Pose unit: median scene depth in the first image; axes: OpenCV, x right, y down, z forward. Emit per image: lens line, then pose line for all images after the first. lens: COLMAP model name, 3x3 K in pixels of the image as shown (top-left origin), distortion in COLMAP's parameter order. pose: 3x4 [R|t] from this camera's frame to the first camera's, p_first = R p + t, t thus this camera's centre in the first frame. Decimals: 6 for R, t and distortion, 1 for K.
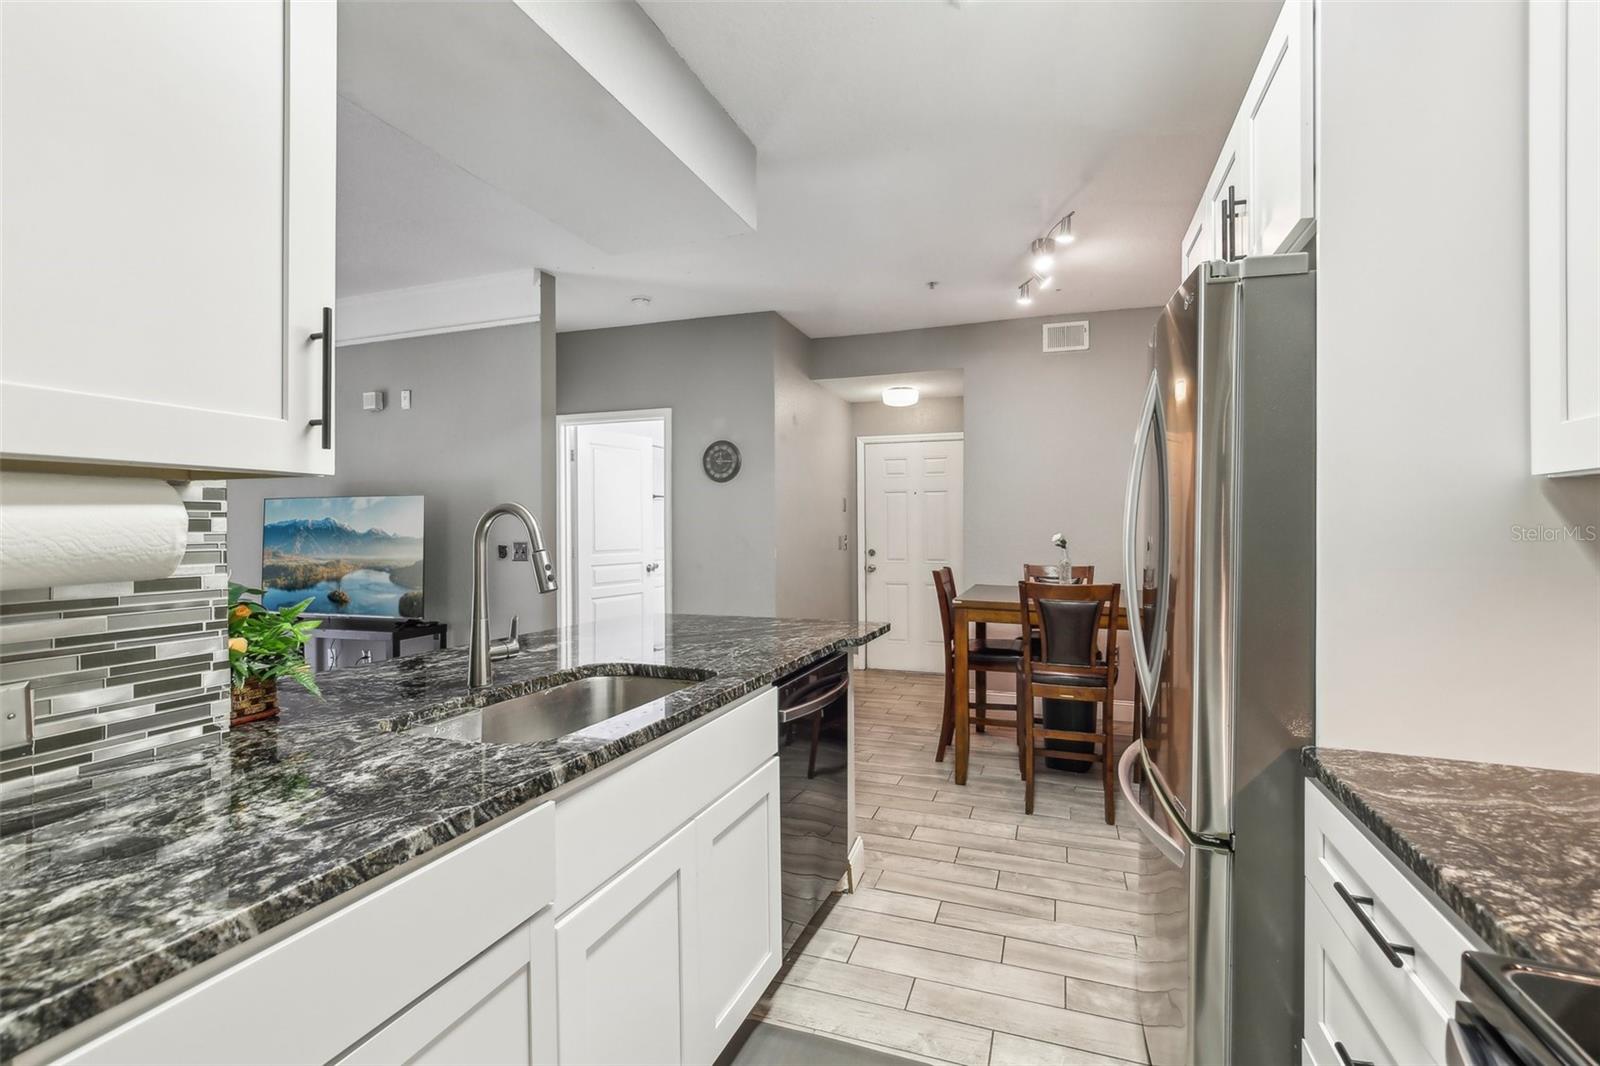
lens RADIAL K [[740.8, 0, 799.6], [0, 740.8, 527.1], [0, 0, 1]] dist [-0.013405, 0.004651]
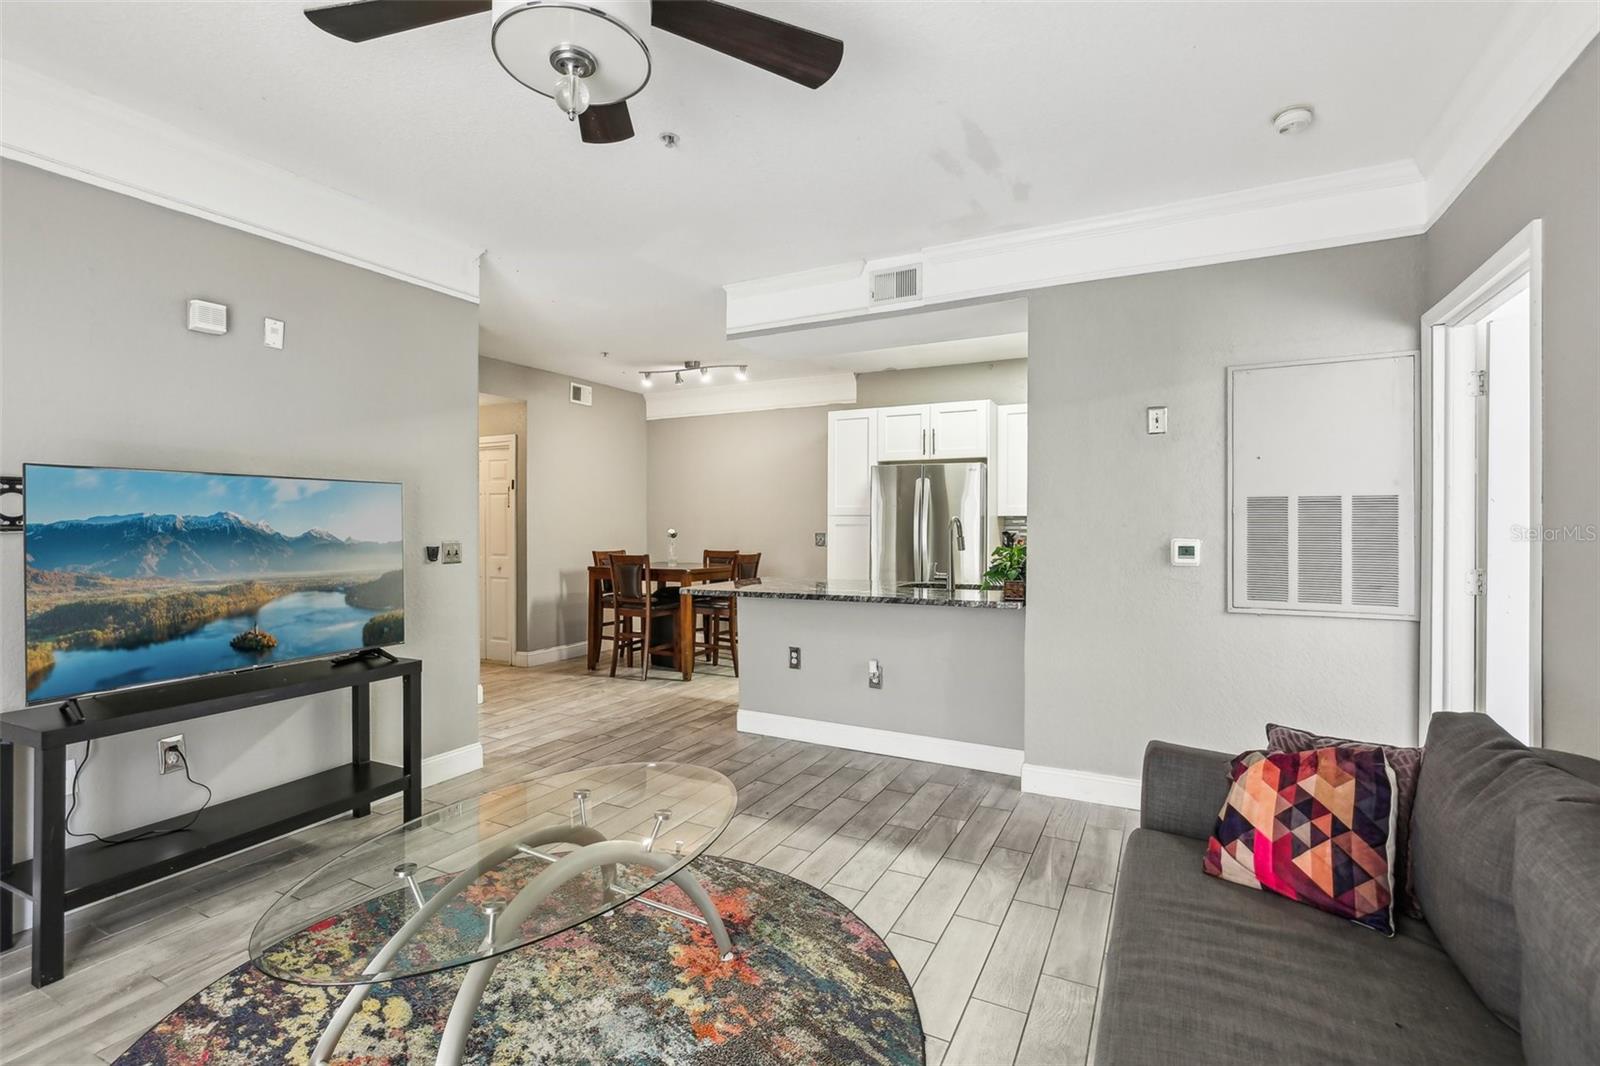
lens RADIAL K [[740.8, 0, 807.3], [0, 740.8, 532.8], [0, 0, 1]] dist [-0.013405, 0.004651]
pose [[0.123334, -0.003133, 0.992360, -1.175353], [0.000683, 0.999995, 0.003072, 0.002609], [-0.992365, 0.000299, 0.123335, 0.465244]]
